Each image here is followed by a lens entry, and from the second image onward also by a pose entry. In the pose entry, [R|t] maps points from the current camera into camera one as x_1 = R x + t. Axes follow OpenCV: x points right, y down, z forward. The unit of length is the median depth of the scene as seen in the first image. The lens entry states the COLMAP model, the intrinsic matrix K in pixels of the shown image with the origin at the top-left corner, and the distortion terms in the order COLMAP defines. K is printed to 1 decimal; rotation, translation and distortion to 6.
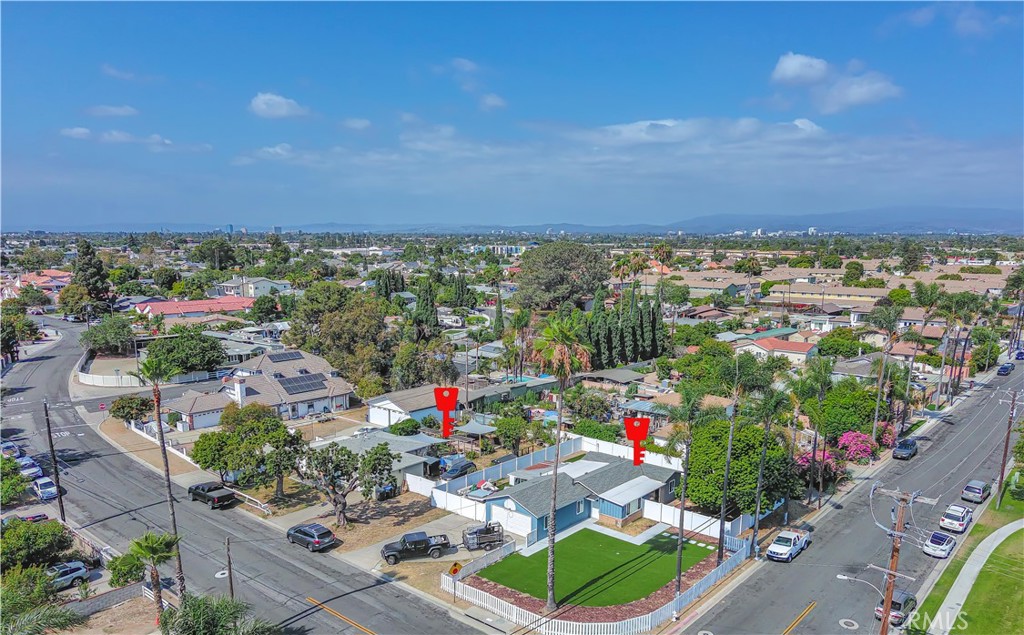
lens RADIAL K [[718.4, 0, 527.8], [0, 718.4, 388.0], [0, 0, 1]] dist [0.012437, 0.003222]
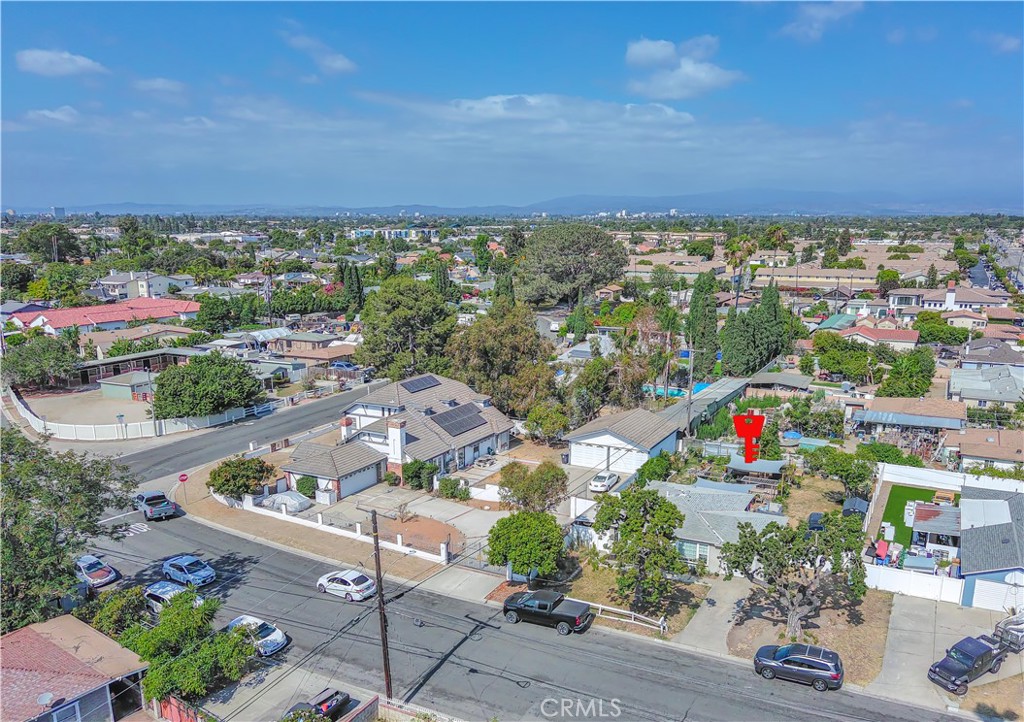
lens RADIAL K [[741.7, 0, 588.4], [0, 741.7, 401.9], [0, 0, 1]] dist [0.010450, -0.010561]
pose [[0.960887, -0.070132, 0.267915, -0.278590], [0.060731, 0.997218, 0.043225, -0.035508], [-0.270201, -0.025263, 0.962472, 0.160462]]
